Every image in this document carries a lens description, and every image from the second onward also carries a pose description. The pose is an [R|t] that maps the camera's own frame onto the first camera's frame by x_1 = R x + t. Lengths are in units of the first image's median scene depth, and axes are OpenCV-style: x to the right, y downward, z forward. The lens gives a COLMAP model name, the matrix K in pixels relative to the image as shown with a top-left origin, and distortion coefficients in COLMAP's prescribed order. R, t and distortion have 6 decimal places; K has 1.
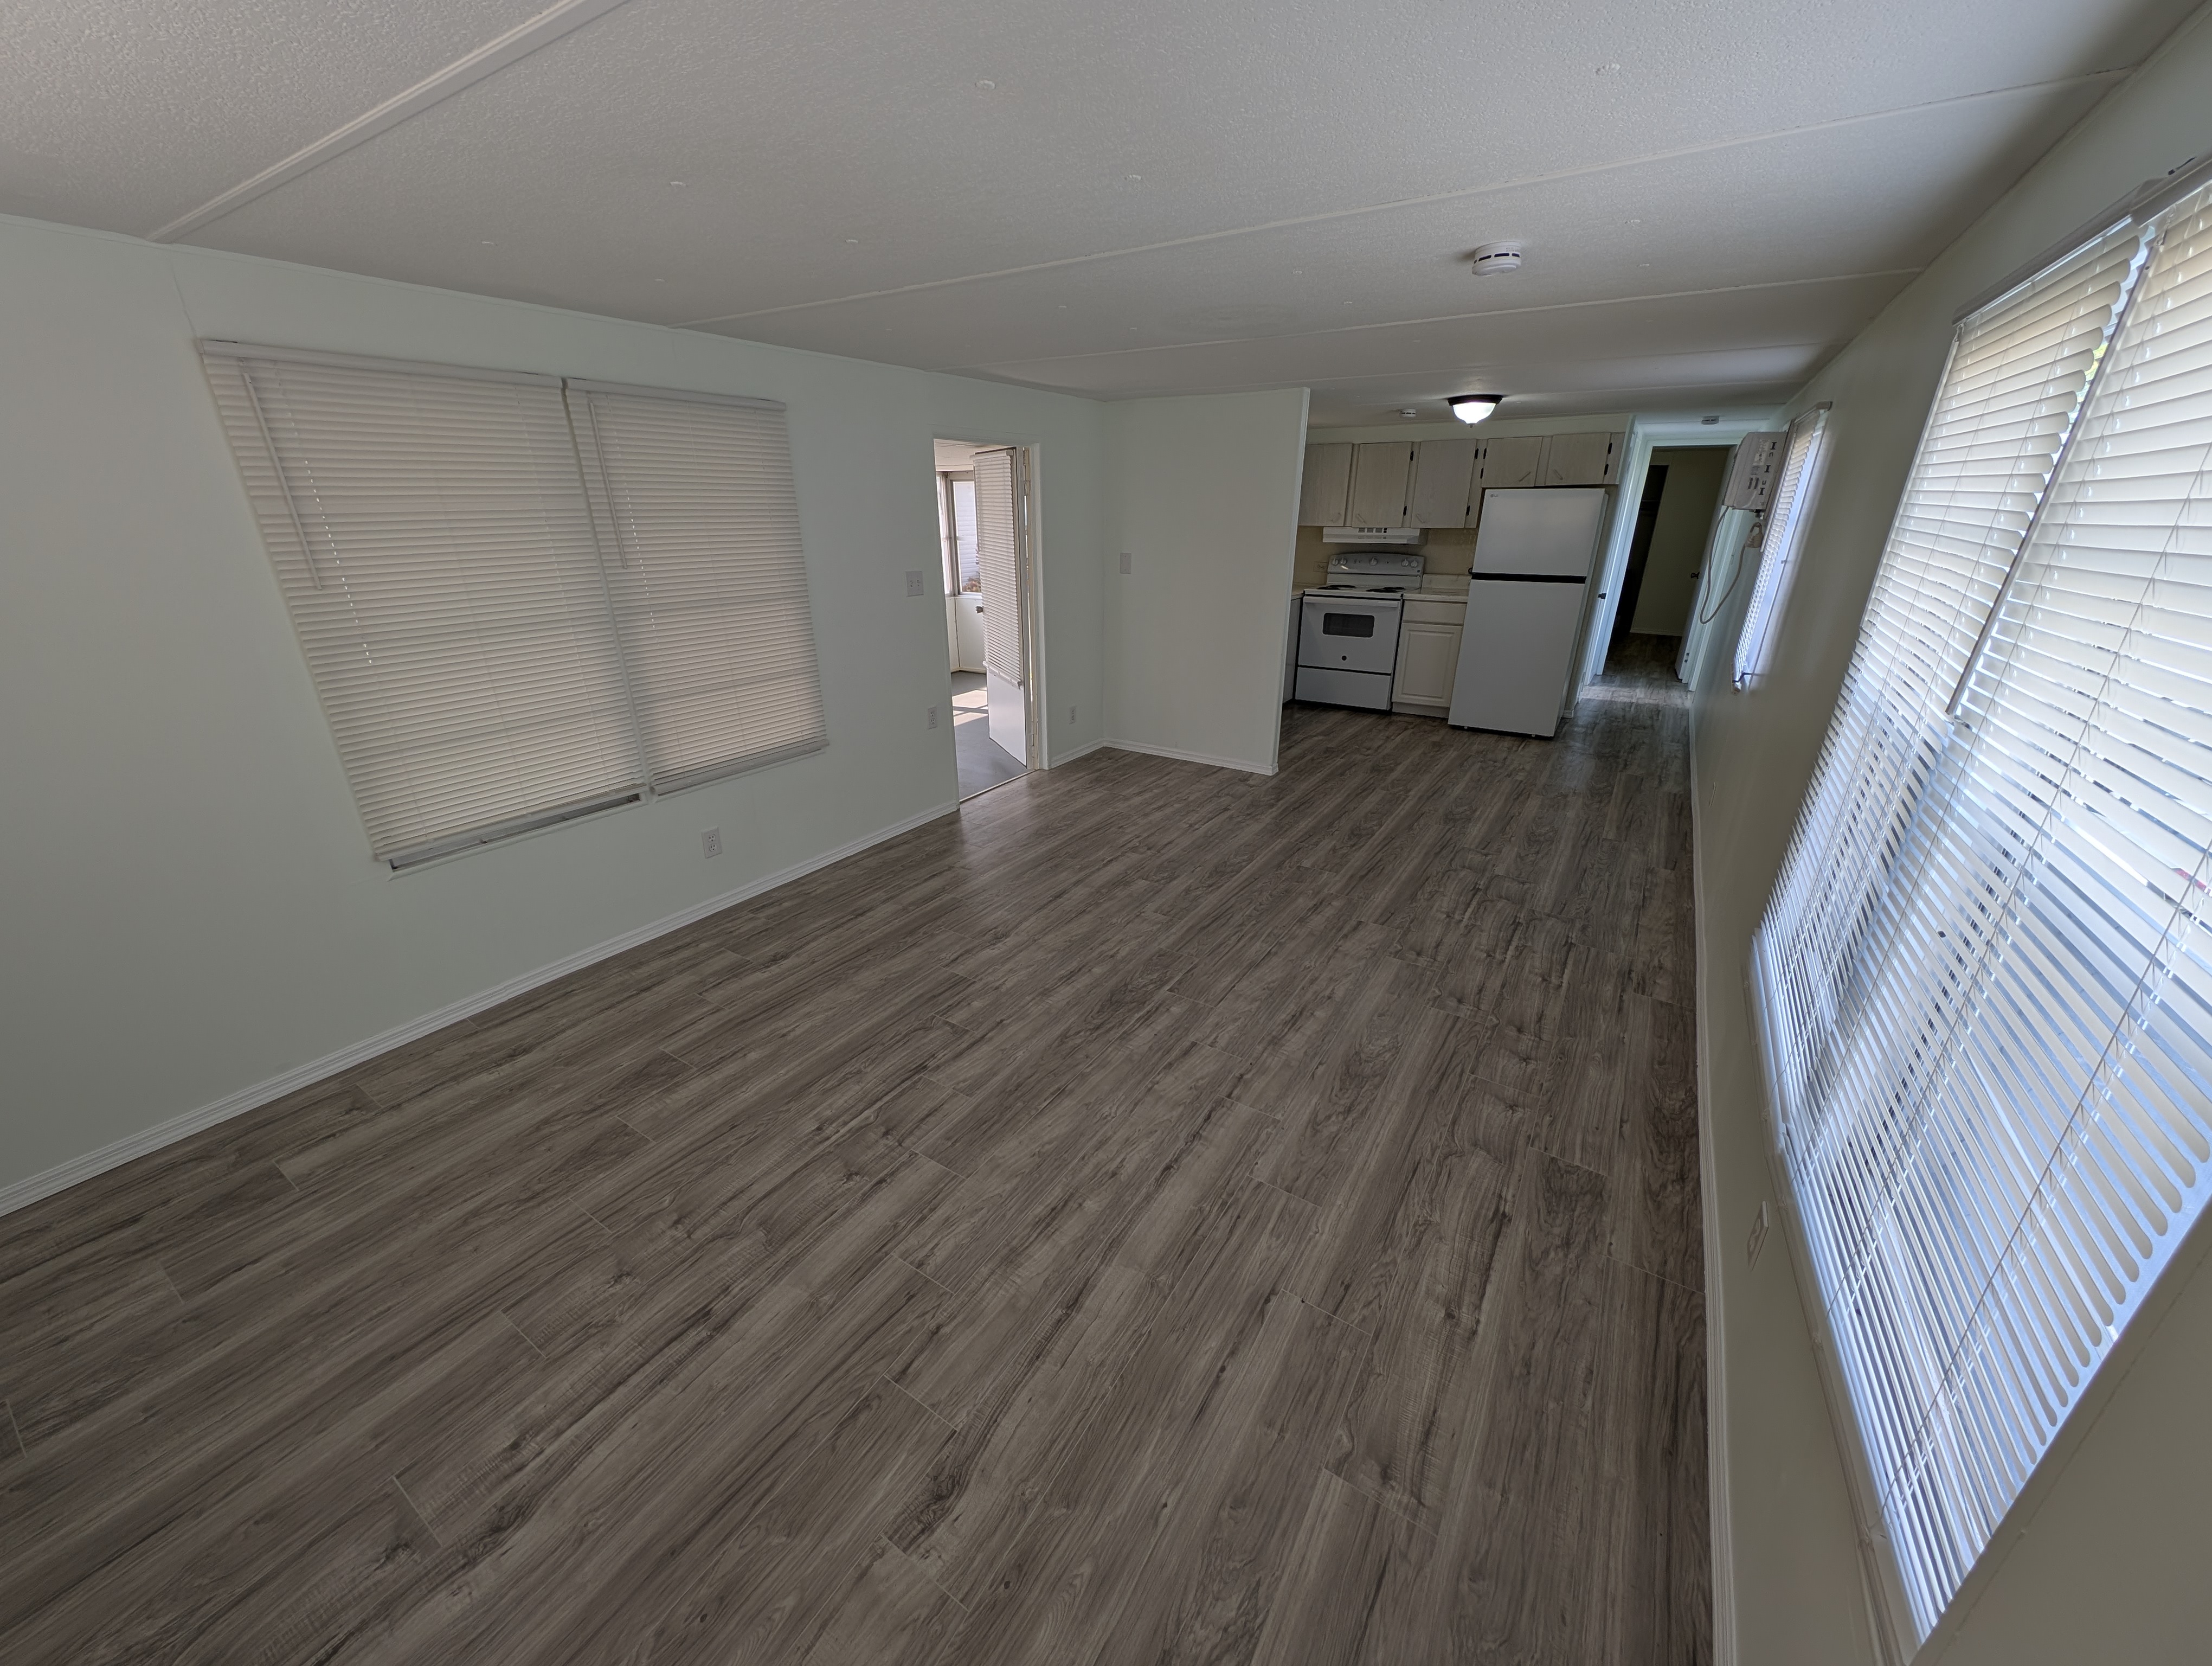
lens RADIAL K [[830.8, 0, 1135.8], [0, 830.8, 819.2], [0, 0, 1]] dist [0.002128, 0.000112]
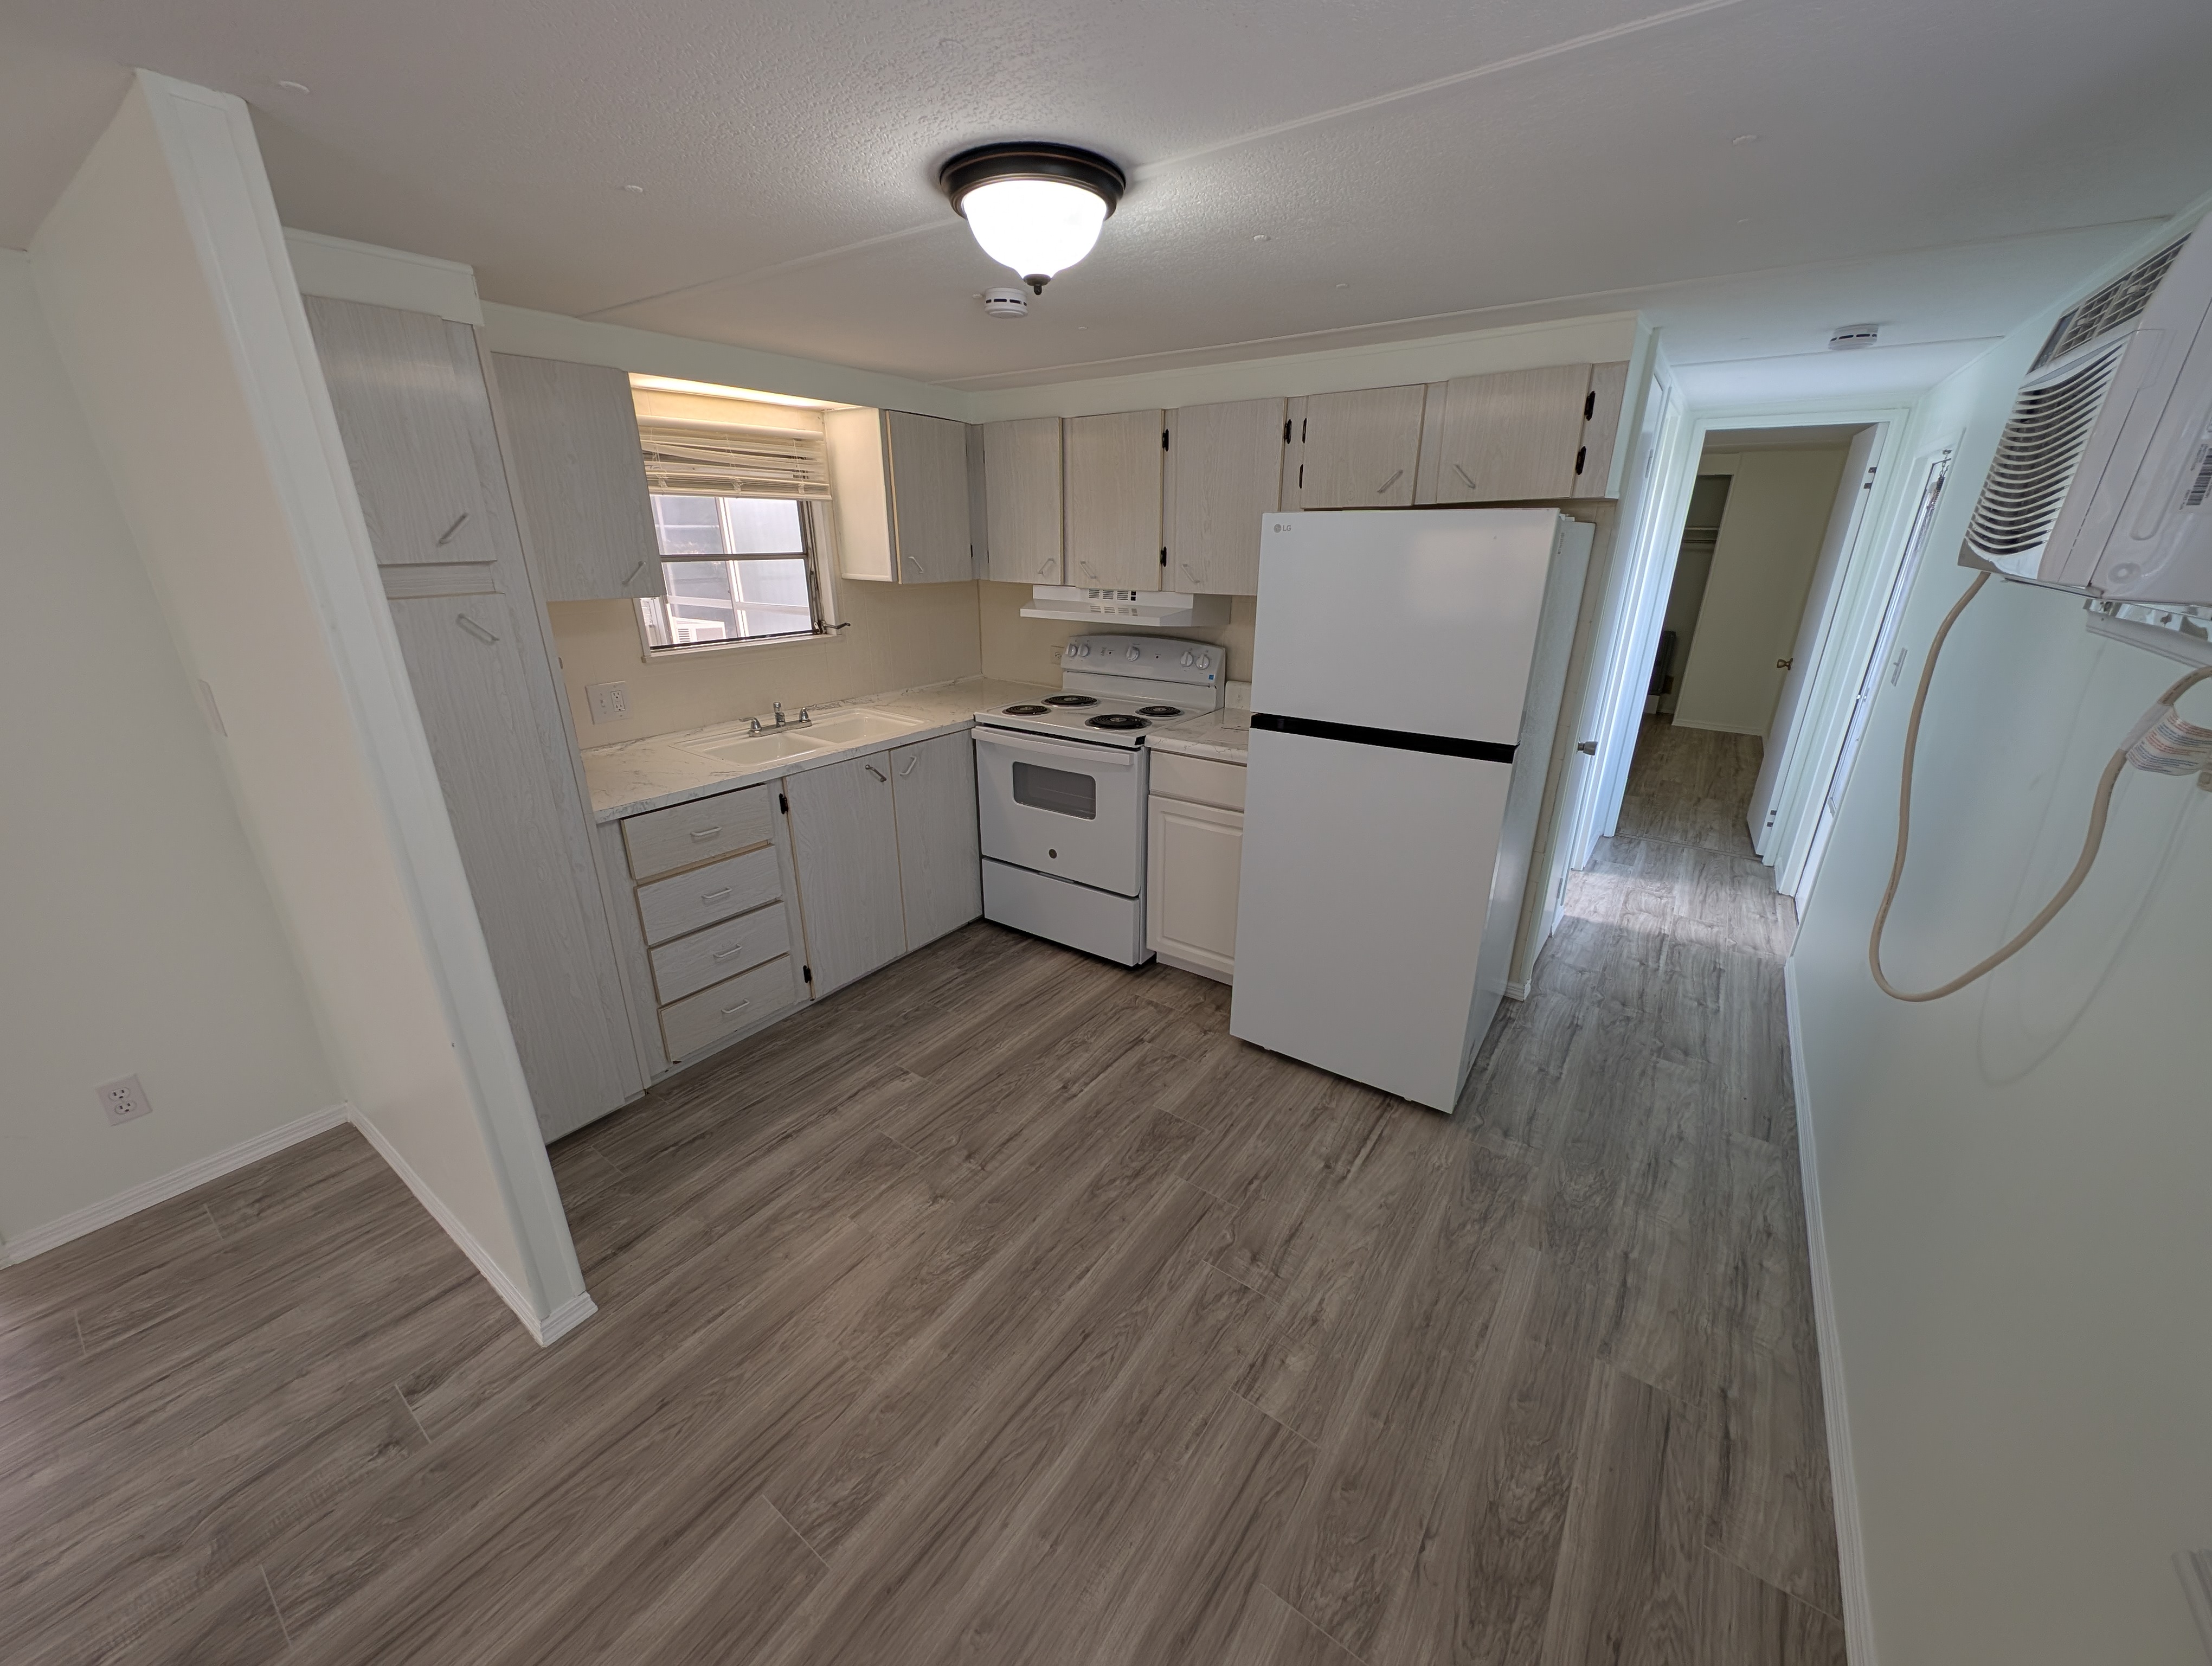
lens RADIAL K [[826.5, 0, 1106.0], [0, 826.5, 833.0], [0, 0, 1]] dist [-0.000518, -0.000386]
pose [[0.997322, 0.032475, -0.065537, 0.320660], [-0.032190, 0.999467, 0.005392, -0.214175], [0.065678, -0.003267, 0.997836, 0.527209]]
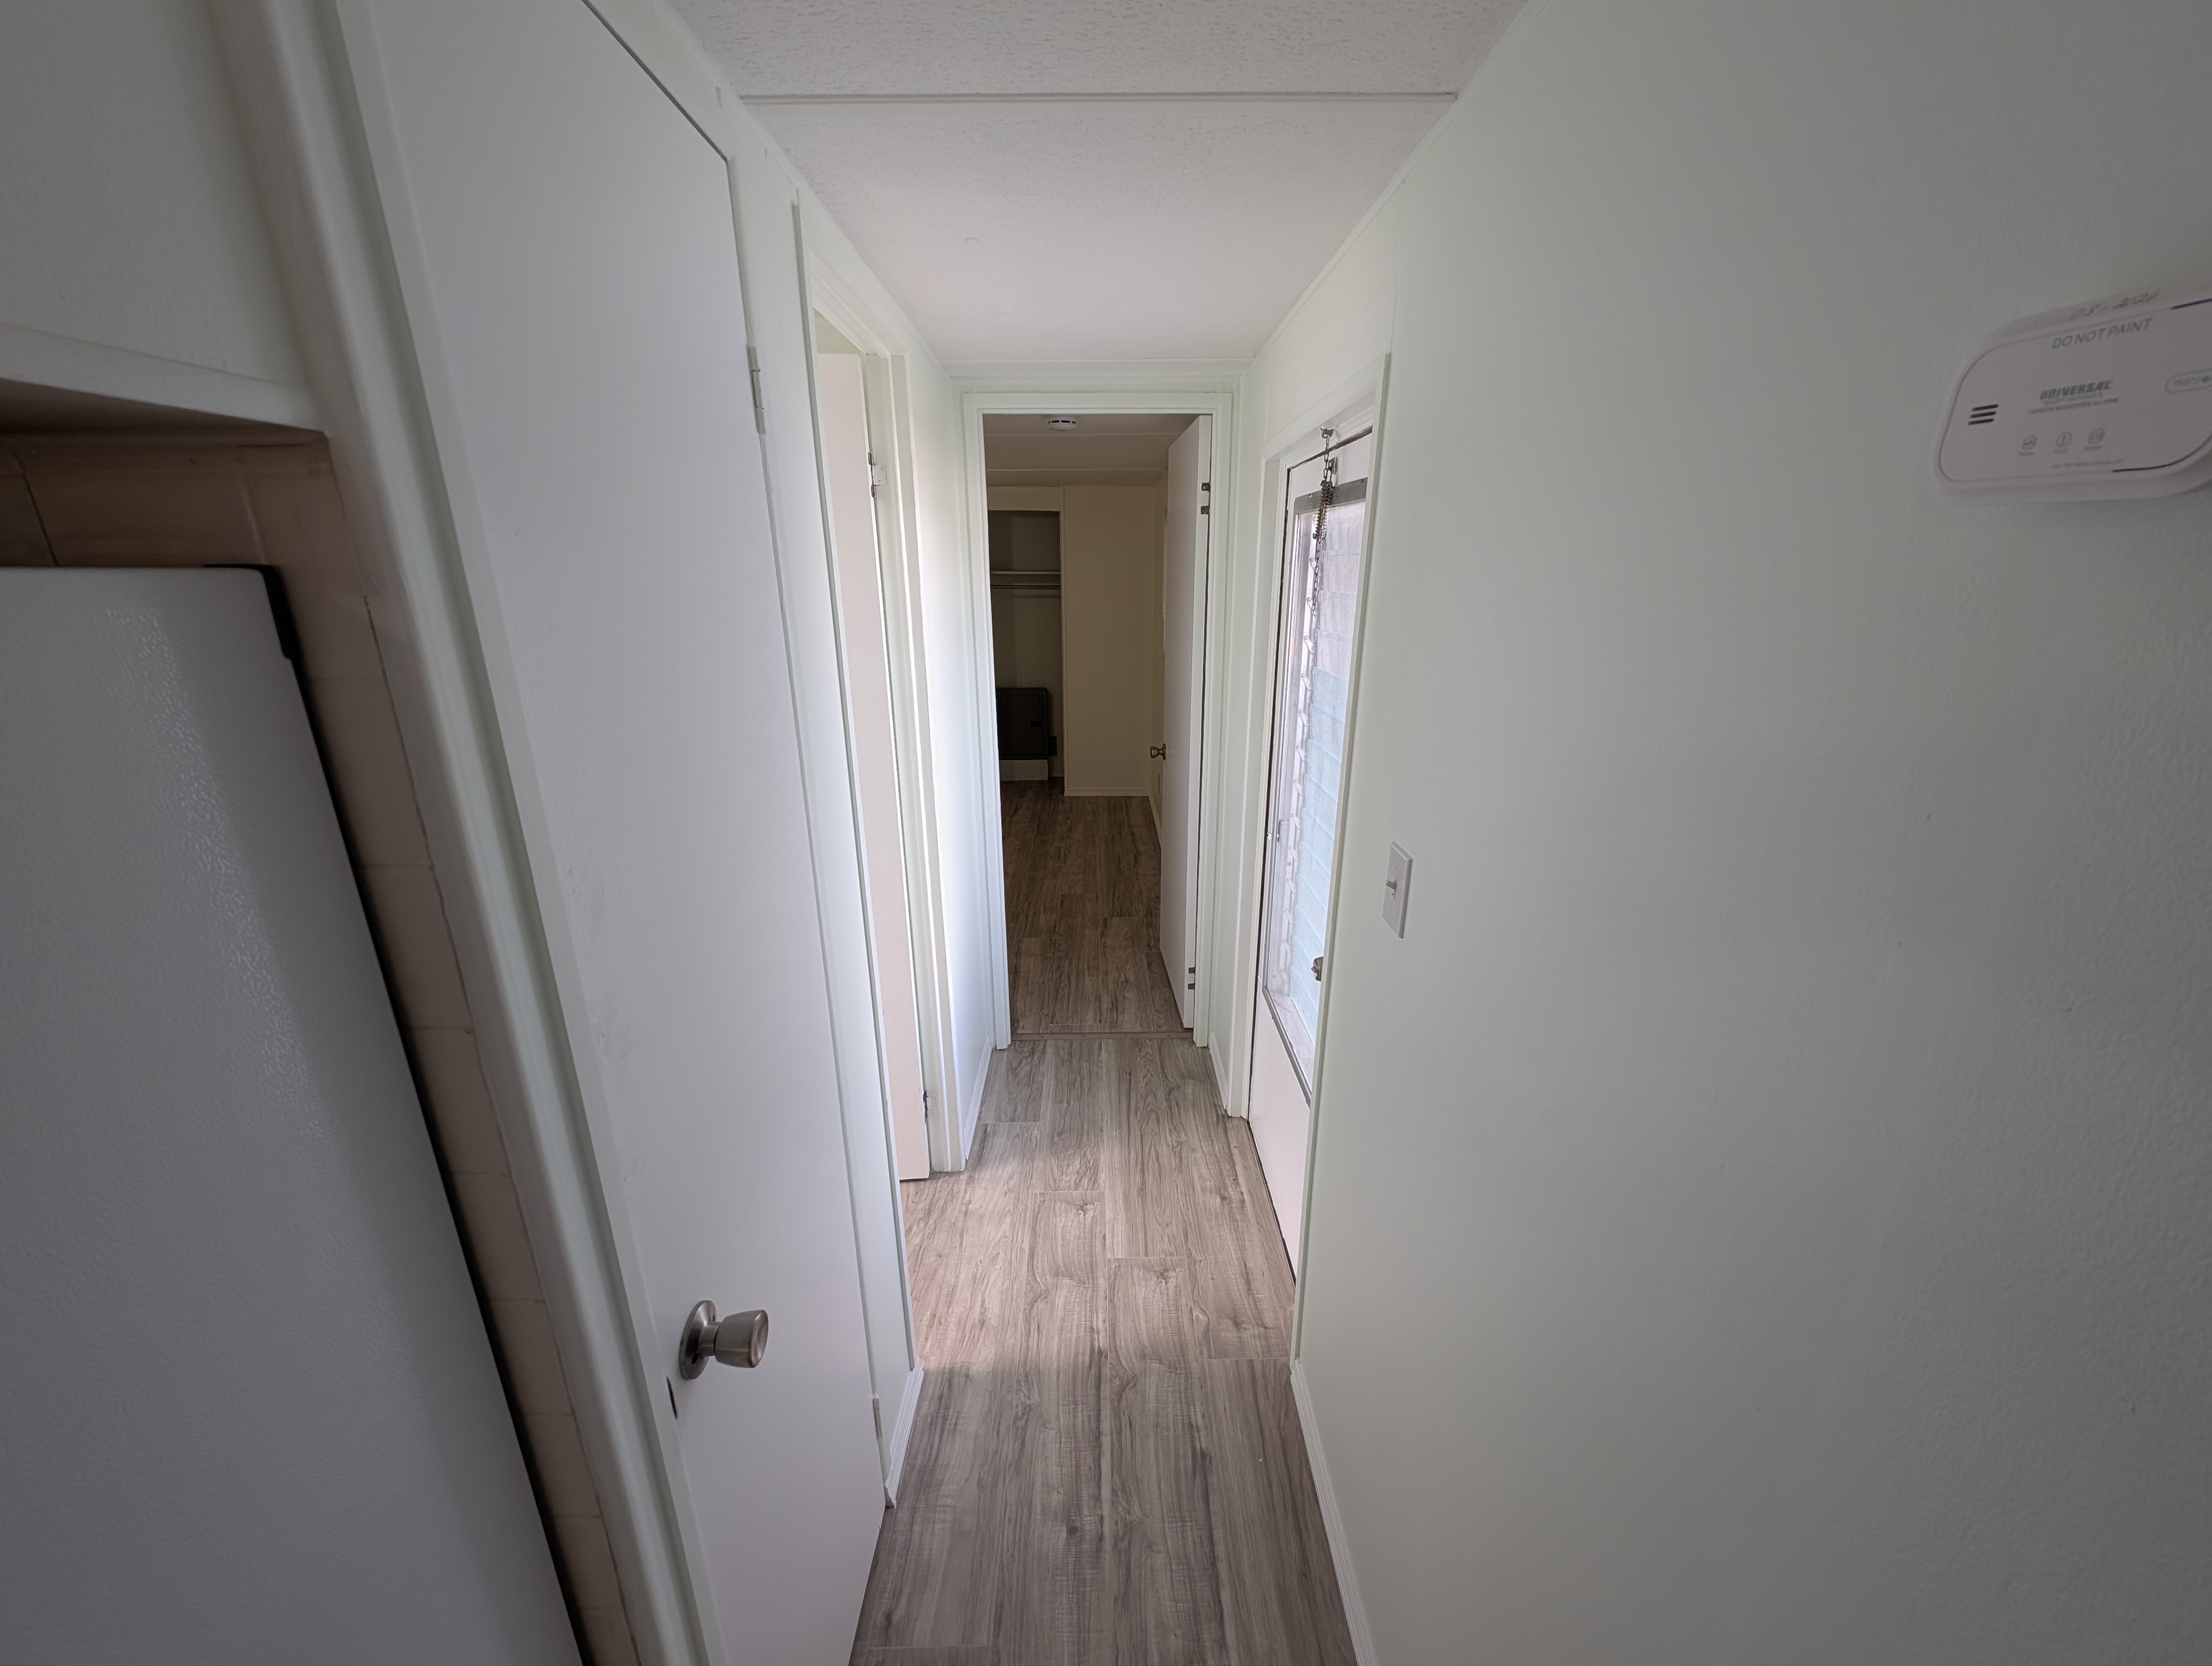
lens RADIAL K [[812.1, 0, 1058.5], [0, 812.1, 838.2], [0, 0, 1]] dist [0.000288, -0.000065]
pose [[0.871750, -0.166622, 0.460748, 0.547549], [0.183377, 0.983006, 0.008533, -0.336551], [-0.454340, 0.077052, 0.887490, 0.846941]]
